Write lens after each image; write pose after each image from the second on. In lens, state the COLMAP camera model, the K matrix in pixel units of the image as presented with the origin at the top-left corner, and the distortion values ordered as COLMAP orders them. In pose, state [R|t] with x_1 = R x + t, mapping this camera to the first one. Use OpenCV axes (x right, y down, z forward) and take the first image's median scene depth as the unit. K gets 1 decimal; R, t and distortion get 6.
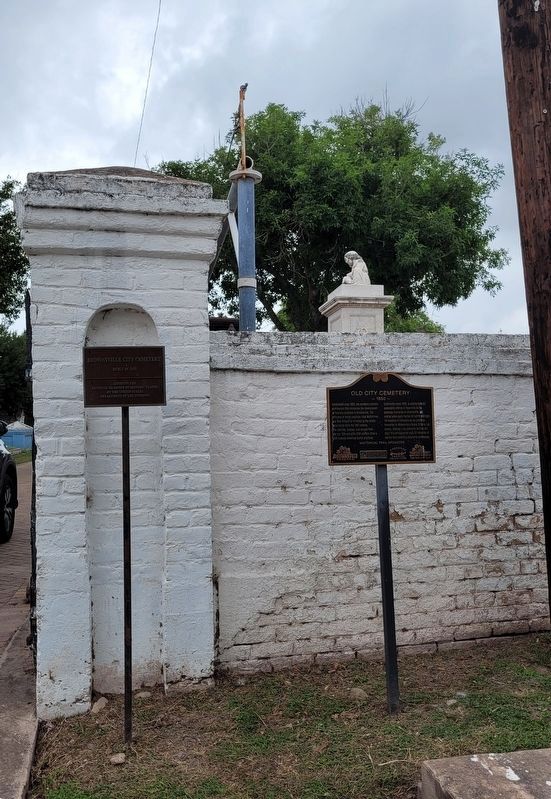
lens RADIAL K [[623.1, 0, 275.5], [0, 623.1, 399.5], [0, 0, 1]] dist [0.000209, 0.000044]
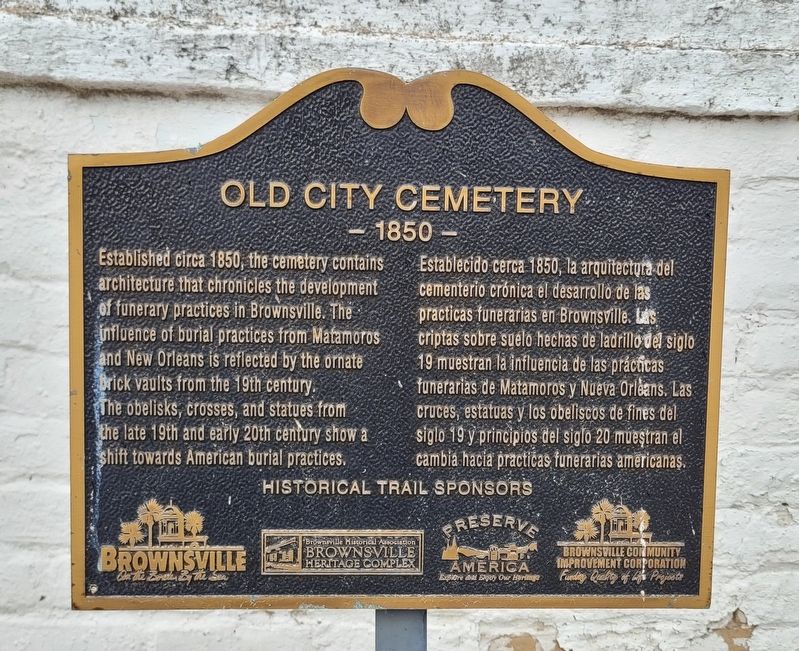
lens RADIAL K [[990.2, 0, 399.5], [0, 990.2, 325.5], [0, 0, 1]] dist [0.000079, 0.006494]
pose [[0.993506, 0.046347, -0.103914, 0.197081], [-0.031326, 0.989402, 0.141779, -0.013786], [0.109383, -0.137603, 0.984429, 0.732500]]
